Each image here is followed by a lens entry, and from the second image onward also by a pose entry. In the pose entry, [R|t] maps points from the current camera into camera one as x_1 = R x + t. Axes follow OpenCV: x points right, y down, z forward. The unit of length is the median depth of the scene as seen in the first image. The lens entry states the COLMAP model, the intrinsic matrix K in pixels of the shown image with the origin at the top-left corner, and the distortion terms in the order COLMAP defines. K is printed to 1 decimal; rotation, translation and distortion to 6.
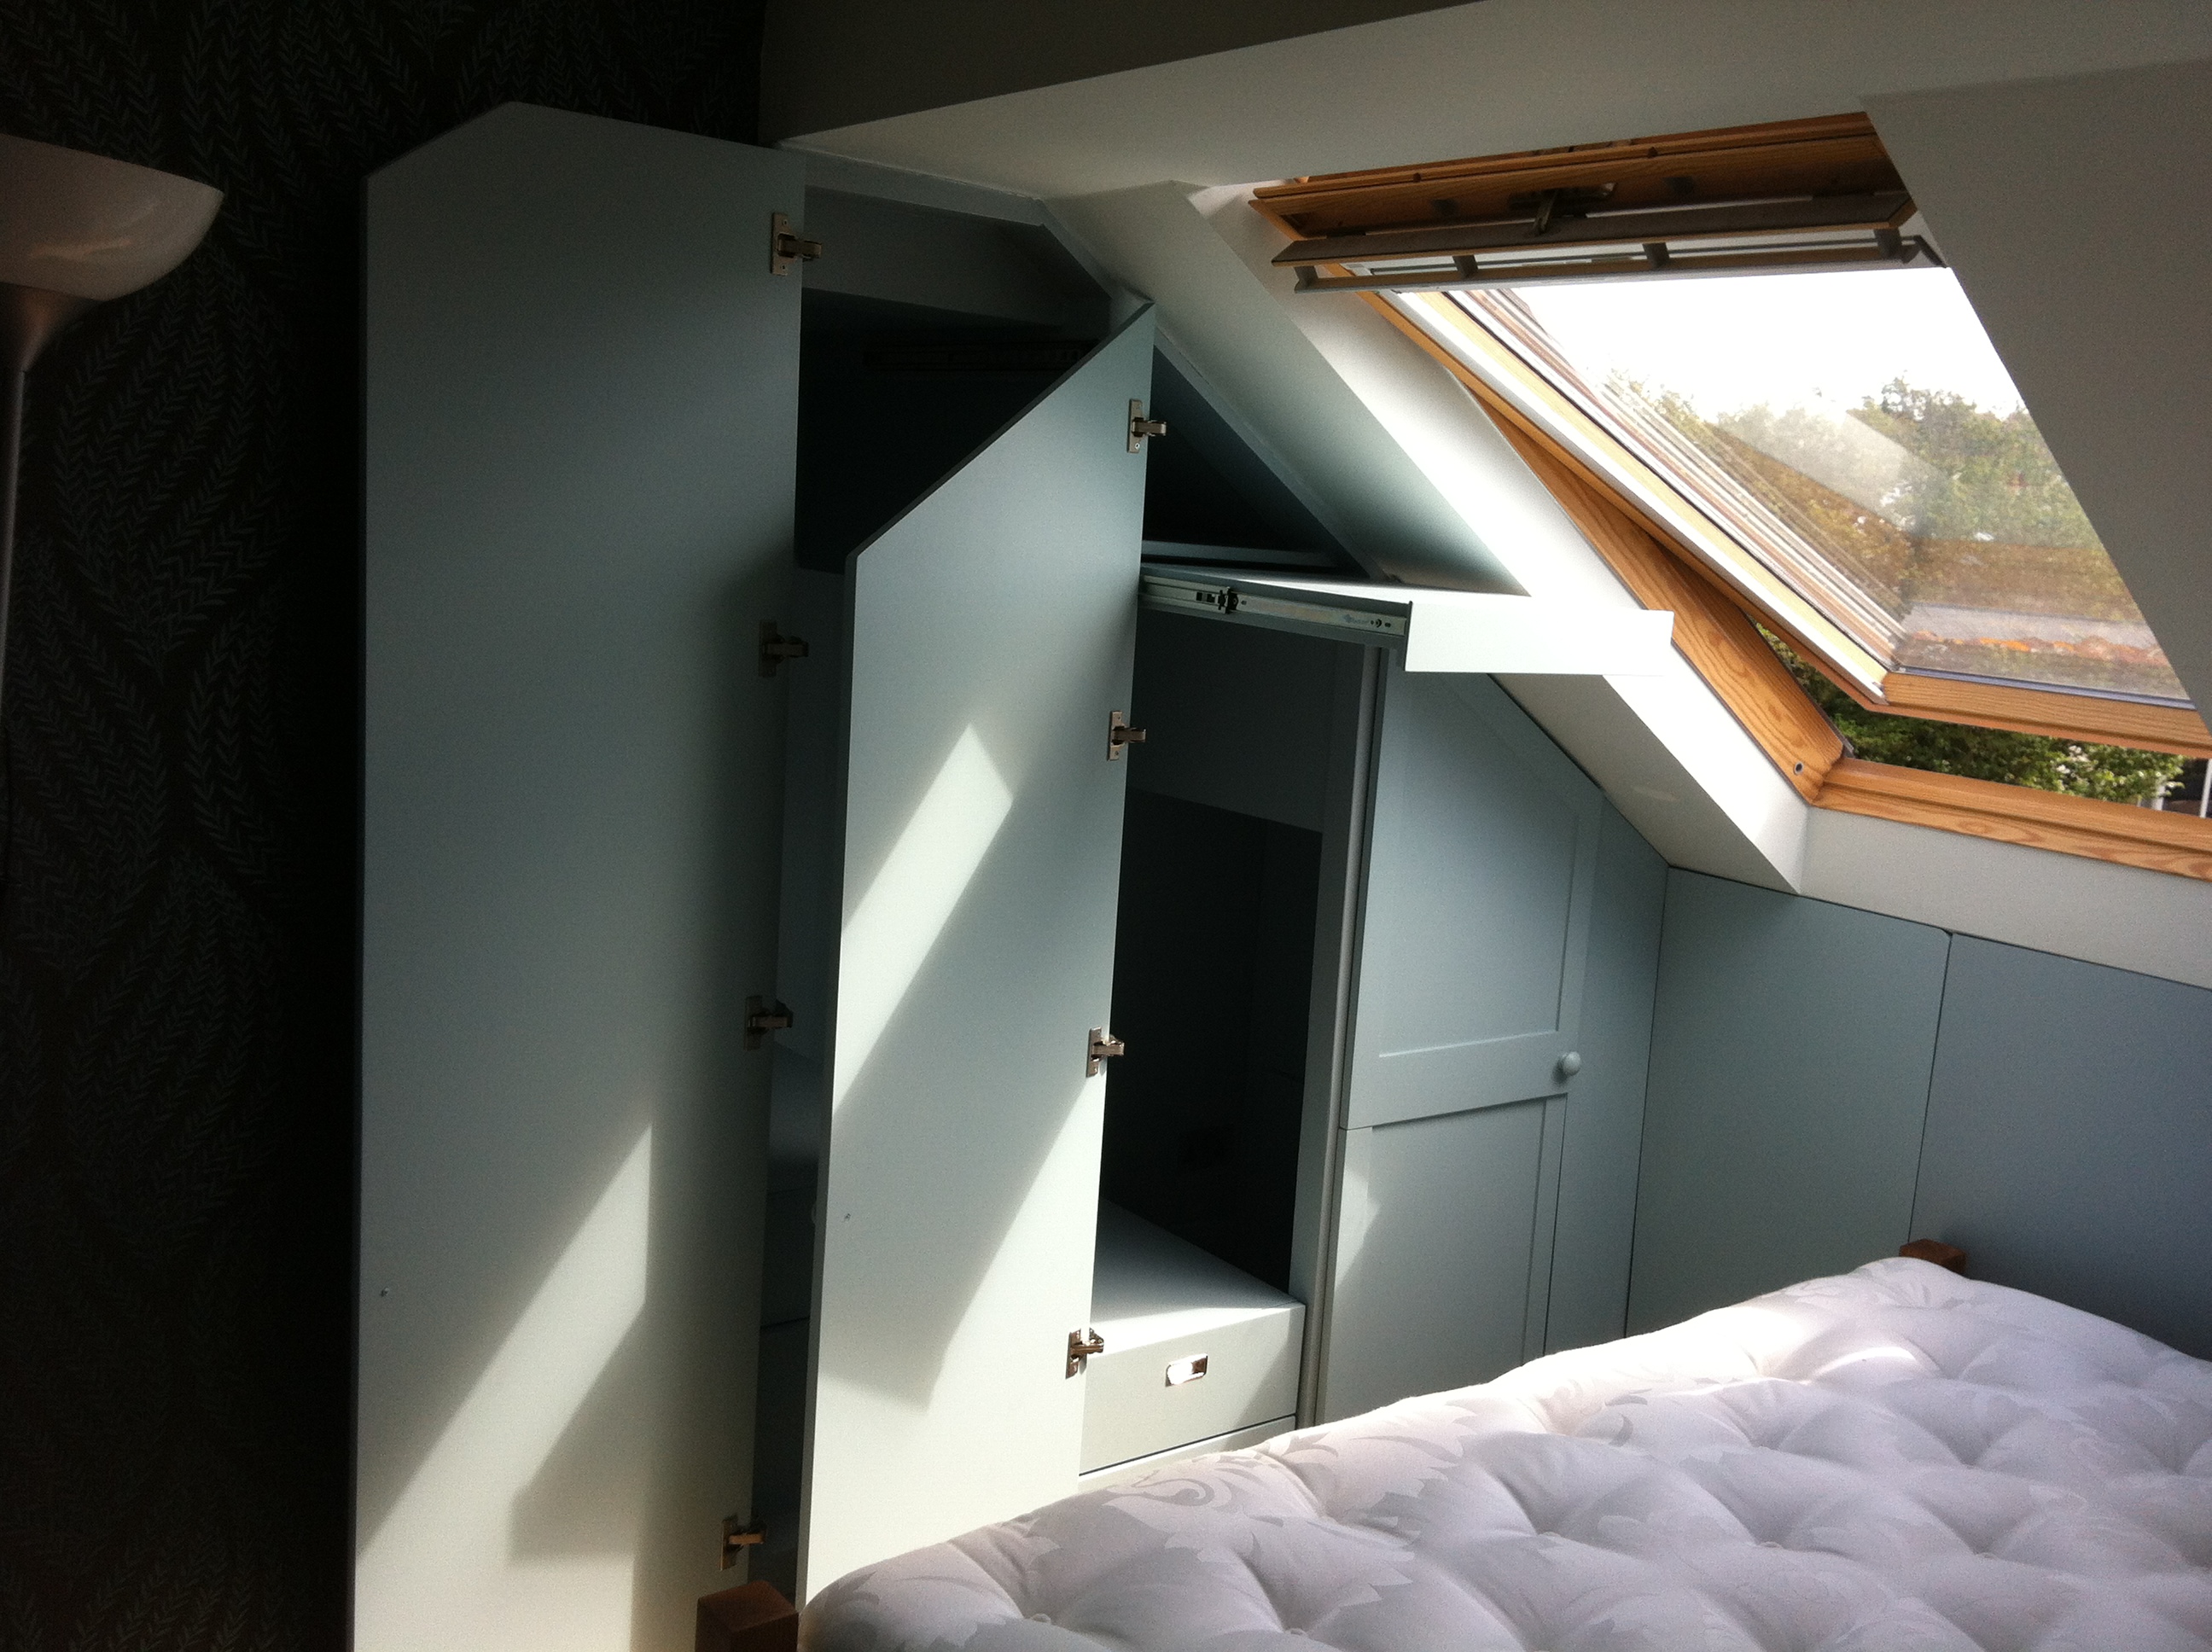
lens RADIAL K [[2195.5, 0, 1106.0], [0, 2195.5, 826.0], [0, 0, 1]] dist [0.137178, -0.384752]
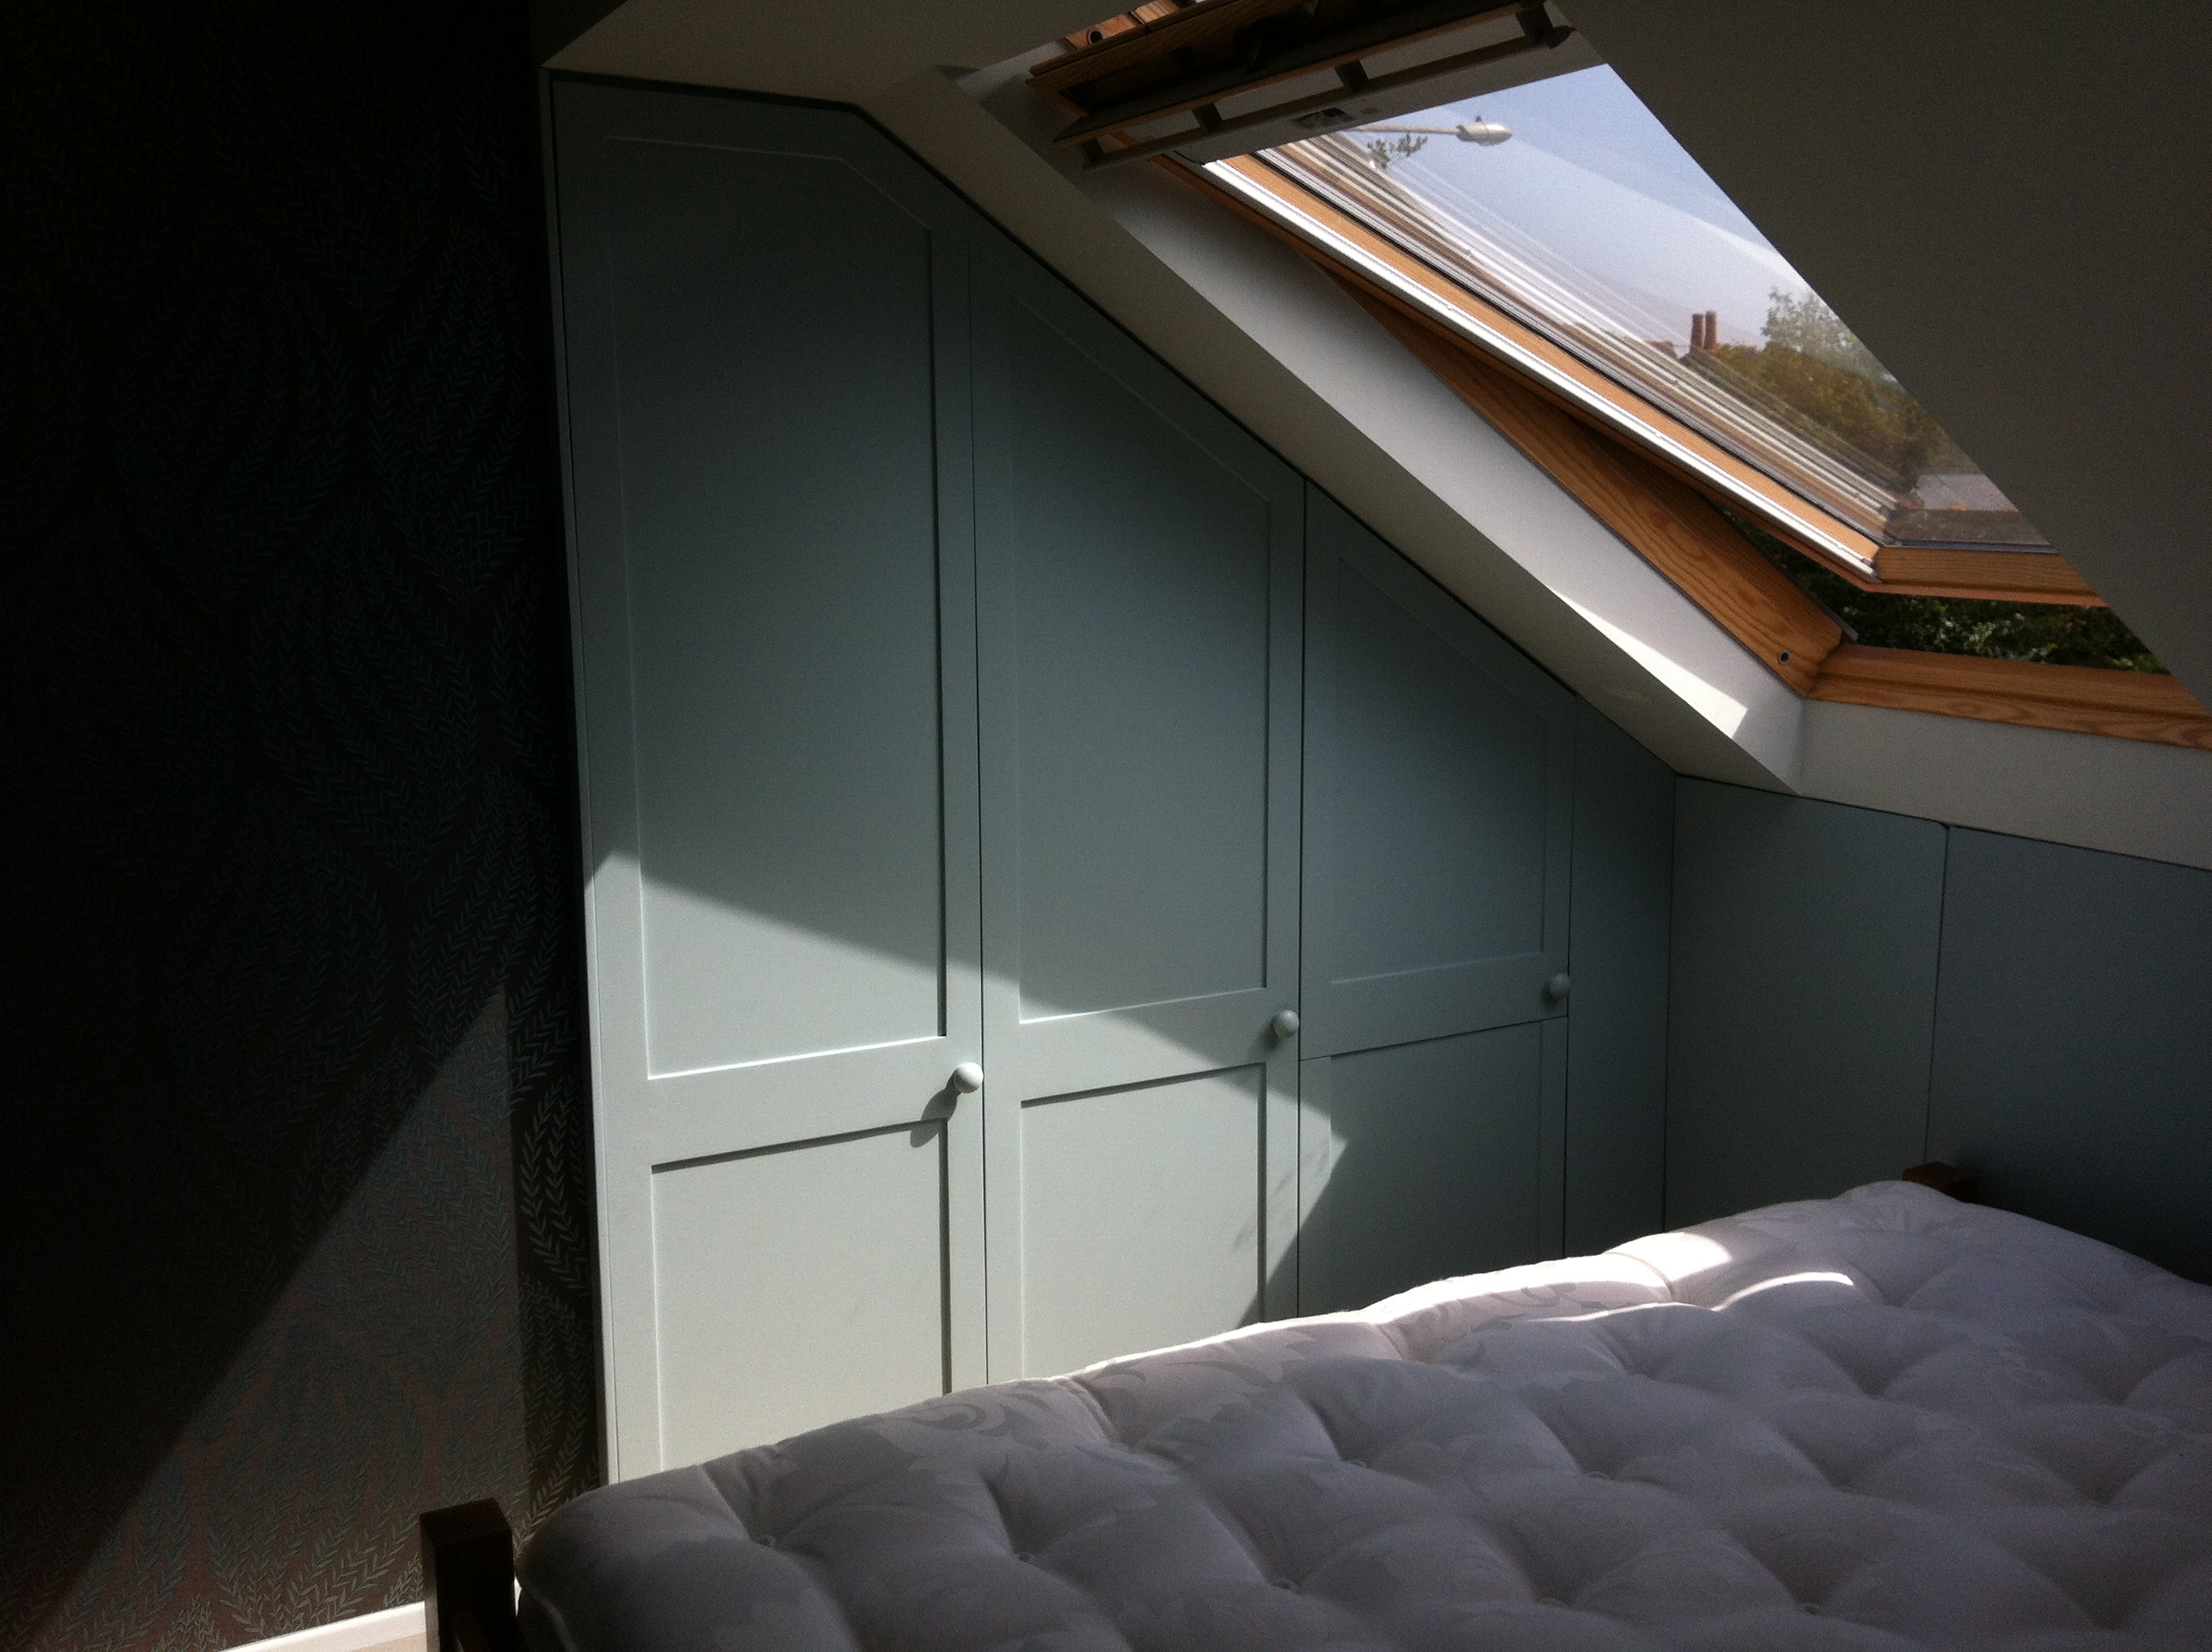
lens RADIAL K [[2178.9, 0, 1106.0], [0, 2178.9, 826.0], [0, 0, 1]] dist [0.179331, -0.582866]
pose [[0.984877, -0.044206, -0.167522, 0.203809], [0.044100, 0.999018, -0.004350, 0.039067], [0.167550, -0.003104, 0.985859, 0.052143]]
